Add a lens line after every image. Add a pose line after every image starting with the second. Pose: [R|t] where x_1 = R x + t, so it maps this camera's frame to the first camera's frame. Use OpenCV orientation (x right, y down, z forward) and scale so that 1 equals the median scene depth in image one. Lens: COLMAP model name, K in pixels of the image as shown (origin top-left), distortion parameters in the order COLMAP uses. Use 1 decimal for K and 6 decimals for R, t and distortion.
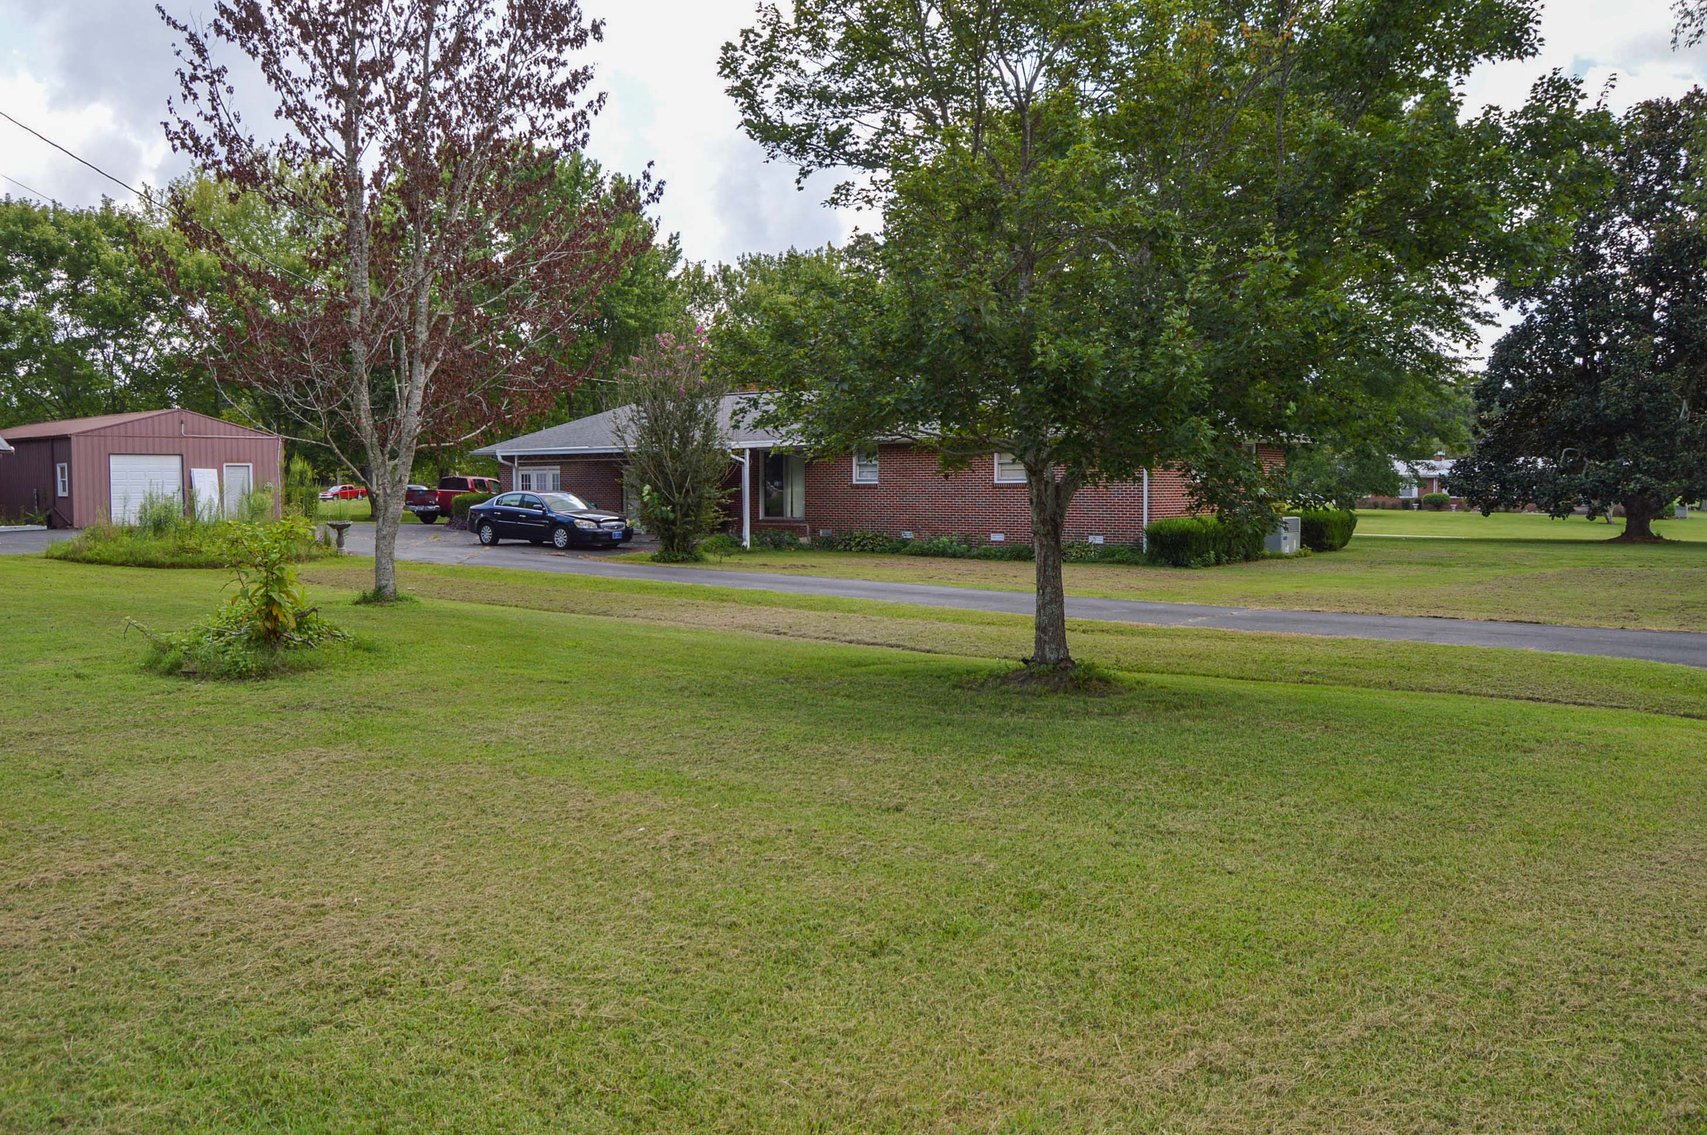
lens RADIAL K [[1395.2, 0, 873.9], [0, 1395.2, 564.1], [0, 0, 1]] dist [-0.092662, 0.043166]
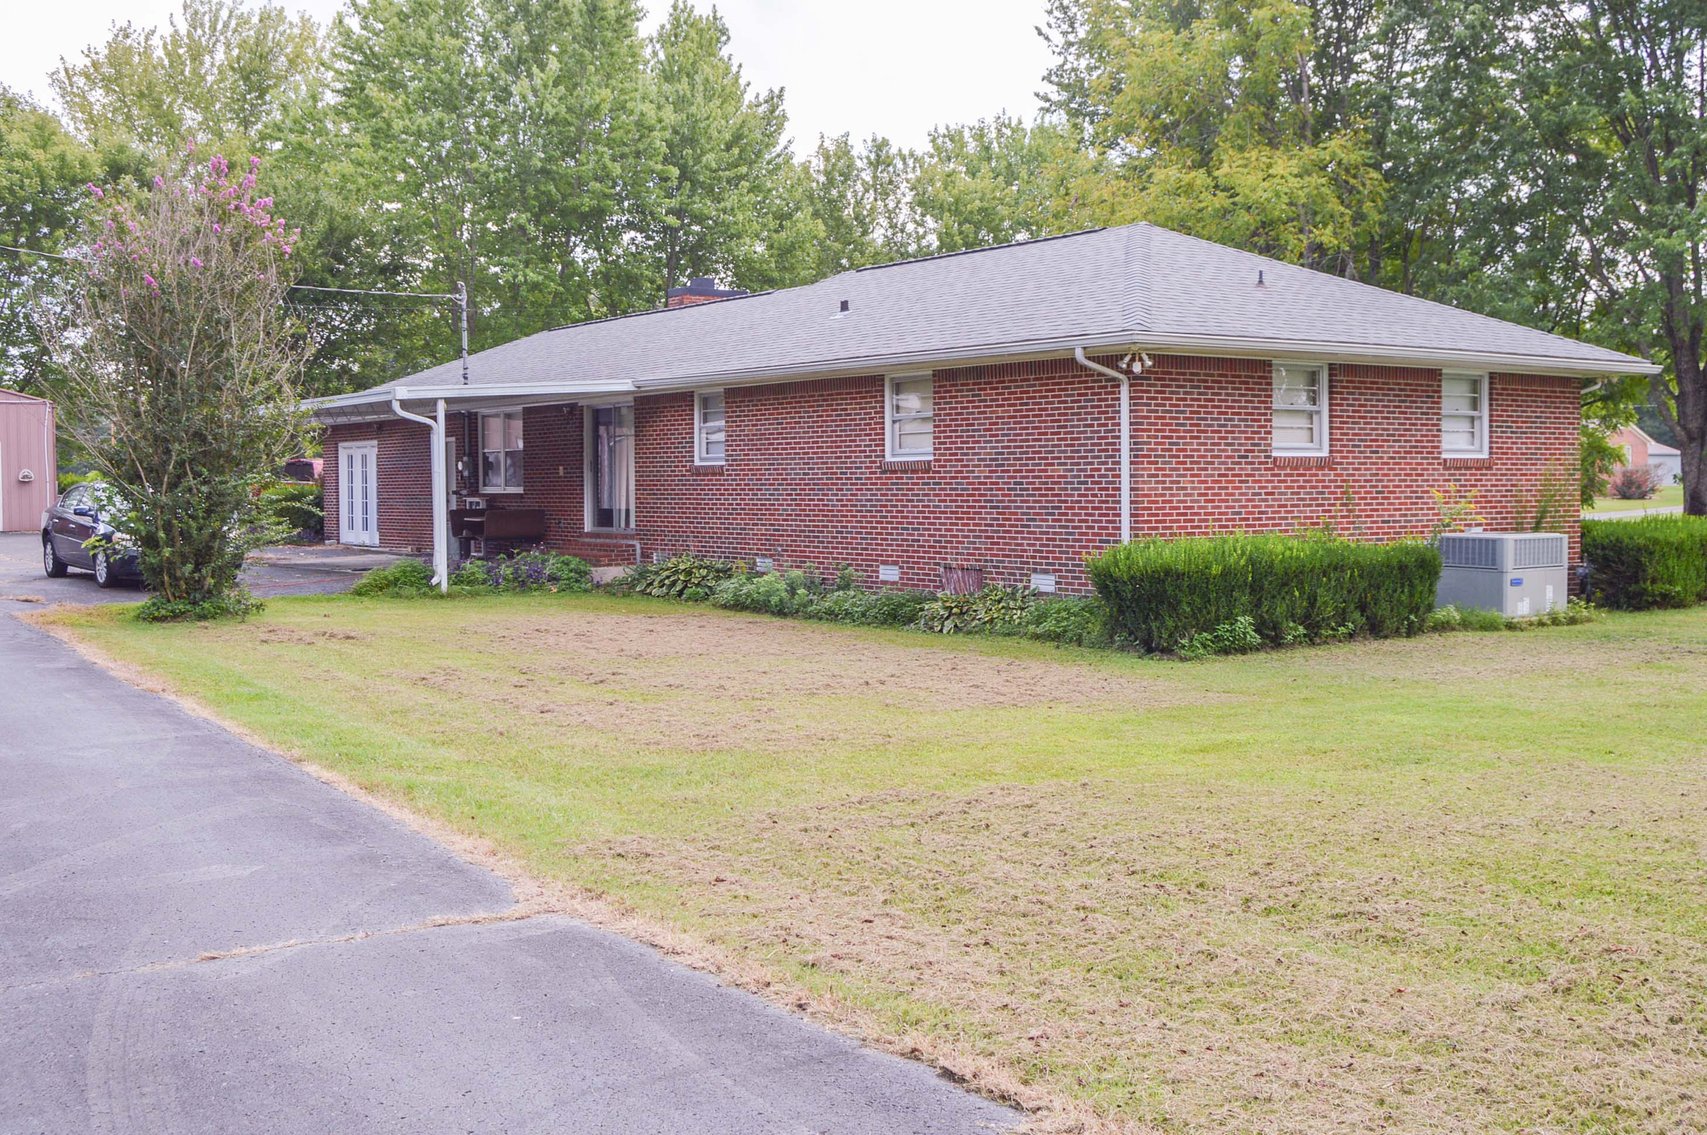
lens RADIAL K [[1806.4, 0, 881.3], [0, 1806.4, 562.3], [0, 0, 1]] dist [-0.060671, 0.000000]
pose [[0.966319, 0.008384, -0.257212, 0.412857], [-0.011074, 0.999898, -0.009012, -0.029120], [0.257111, 0.011557, 0.966313, 0.659022]]
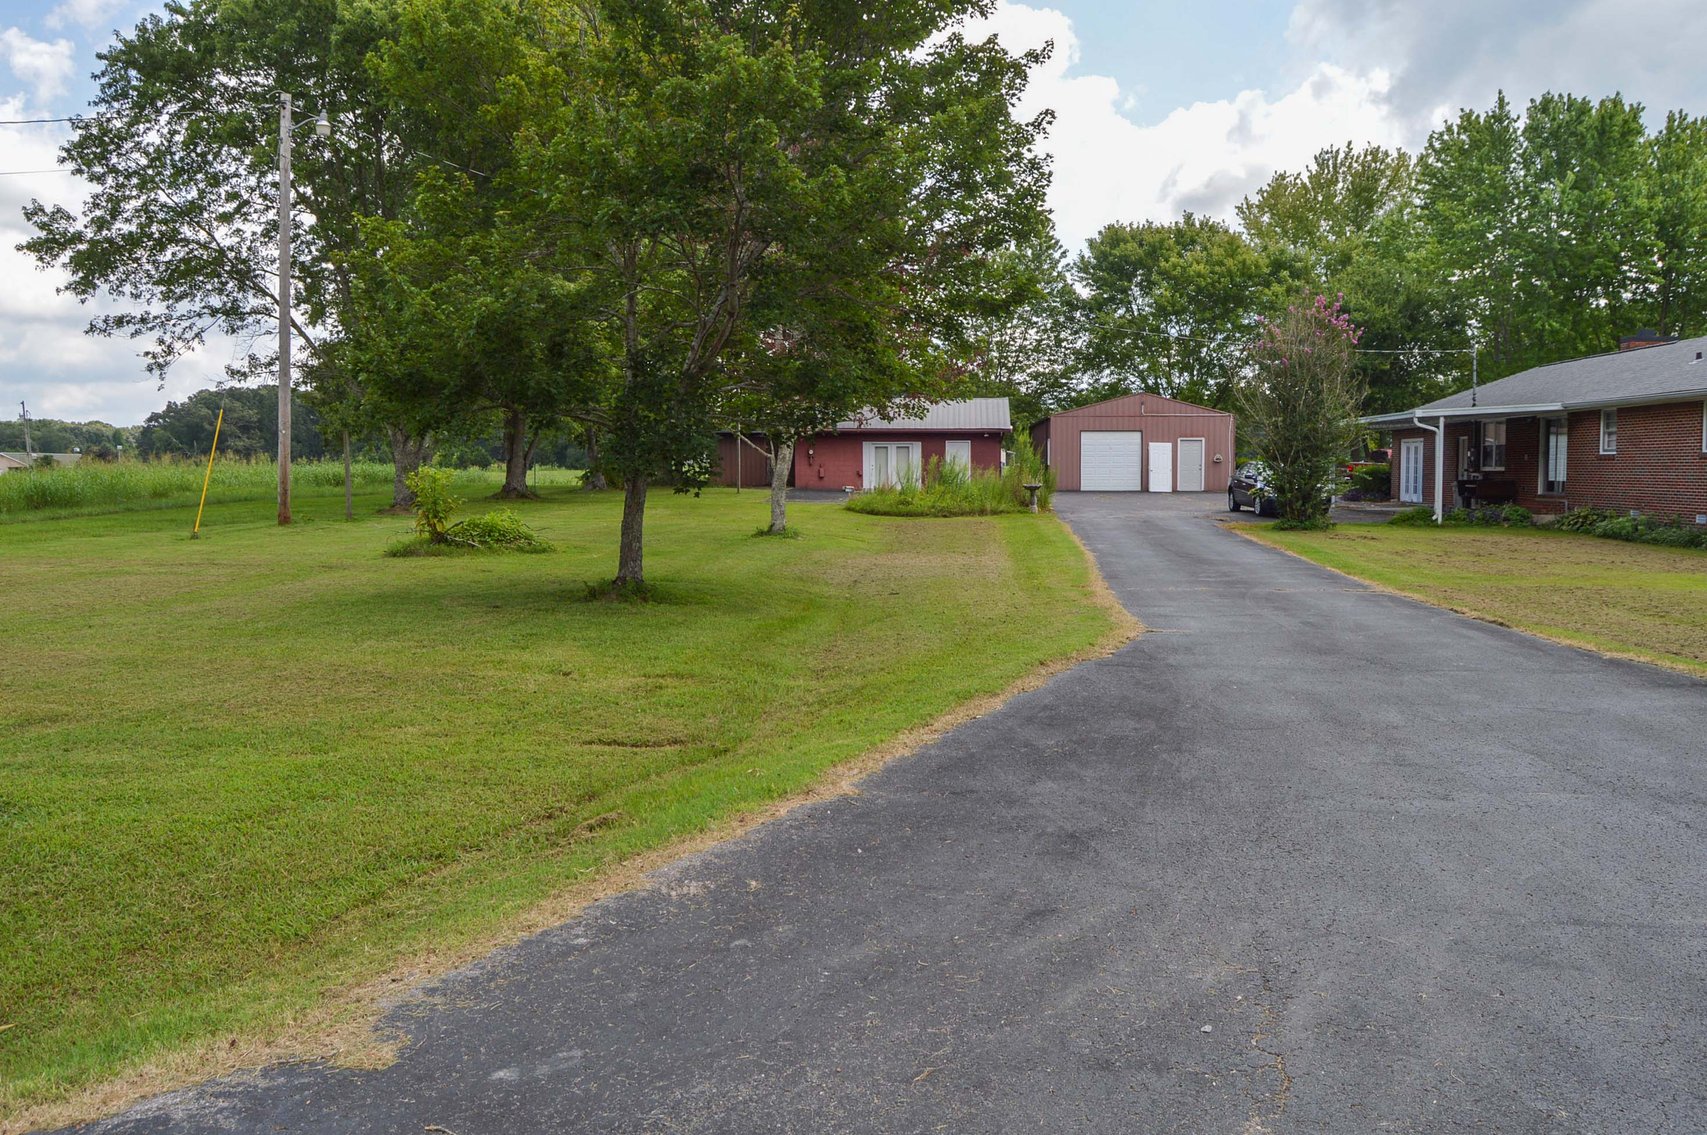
lens RADIAL K [[1395.2, 0, 859.5], [0, 1395.2, 558.2], [0, 0, 1]] dist [-0.092662, 0.043166]
pose [[0.577794, 0.055036, -0.814325, 0.747157], [-0.047279, 0.998306, 0.033924, -0.000496], [0.814812, 0.018899, 0.579417, 0.246467]]
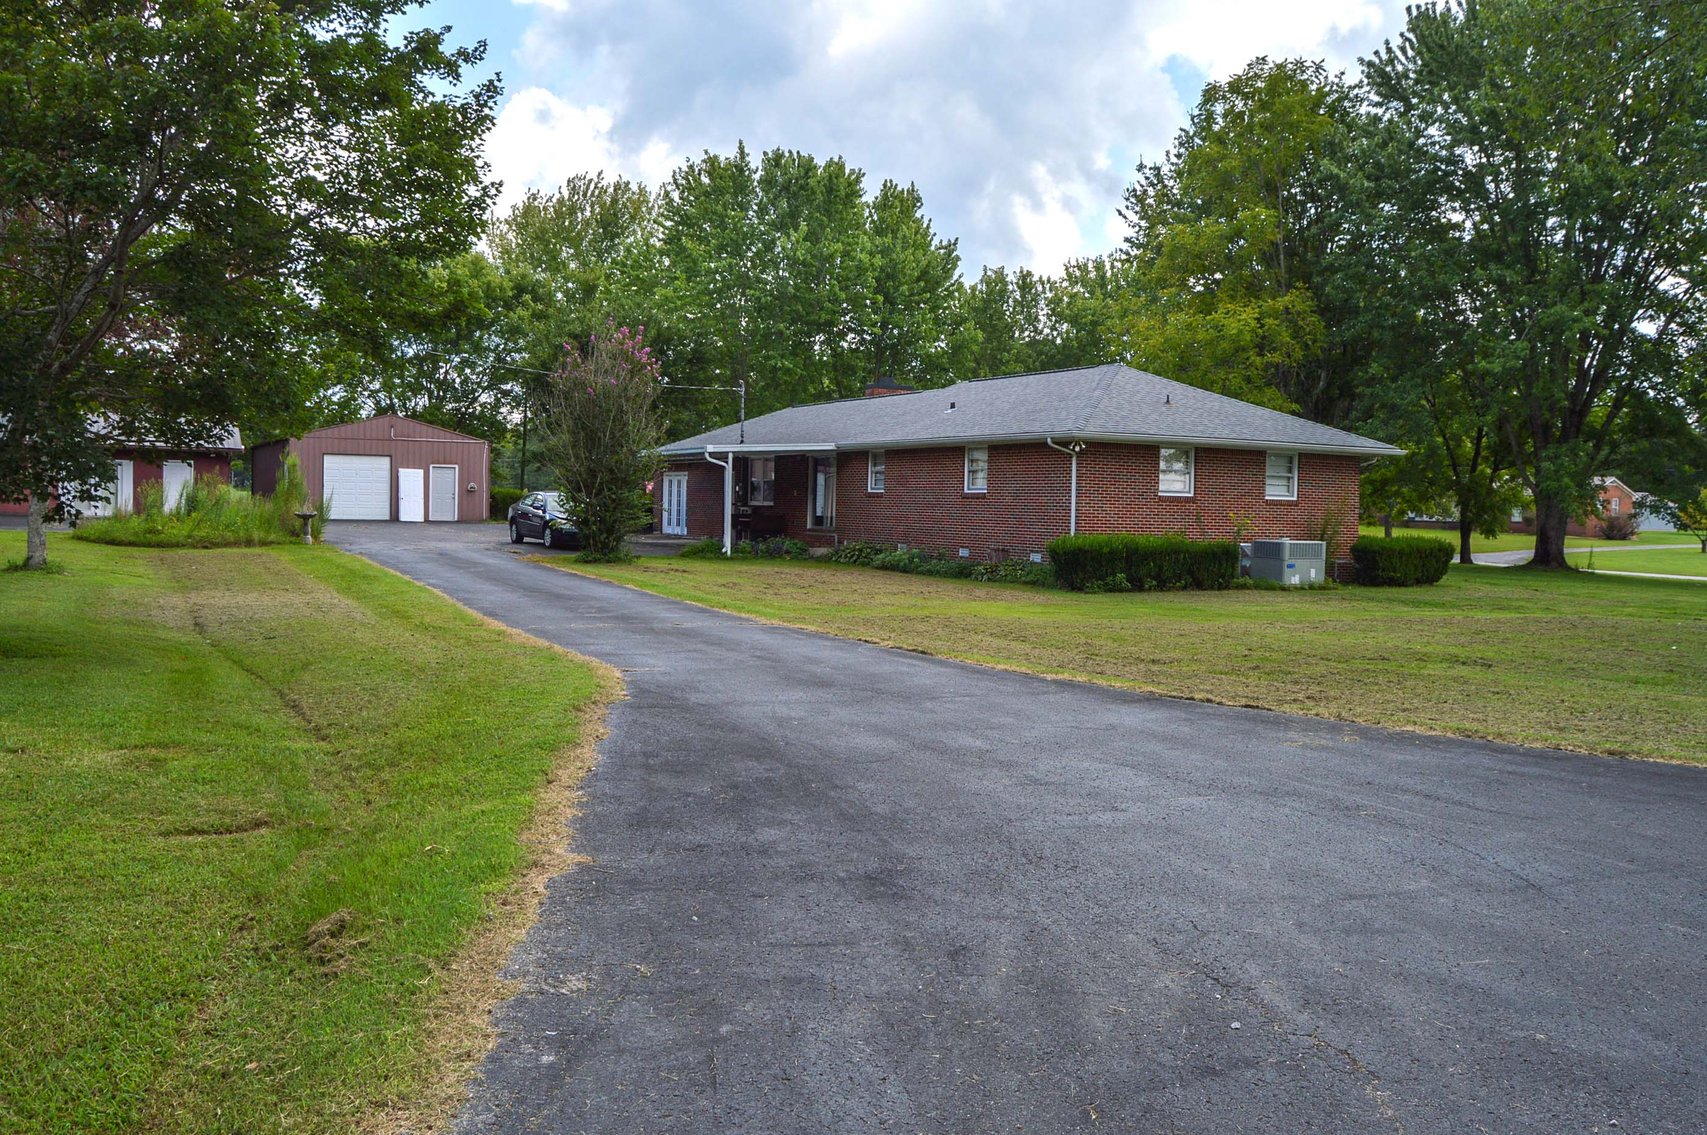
lens RADIAL K [[1460.7, 0, 862.8], [0, 1460.7, 562.4], [0, 0, 1]] dist [-0.080968, 0.005285]
pose [[0.921749, 0.038788, -0.385843, 0.657109], [-0.047161, 0.998812, -0.012255, 0.003093], [0.384910, 0.029493, 0.922483, 0.172528]]
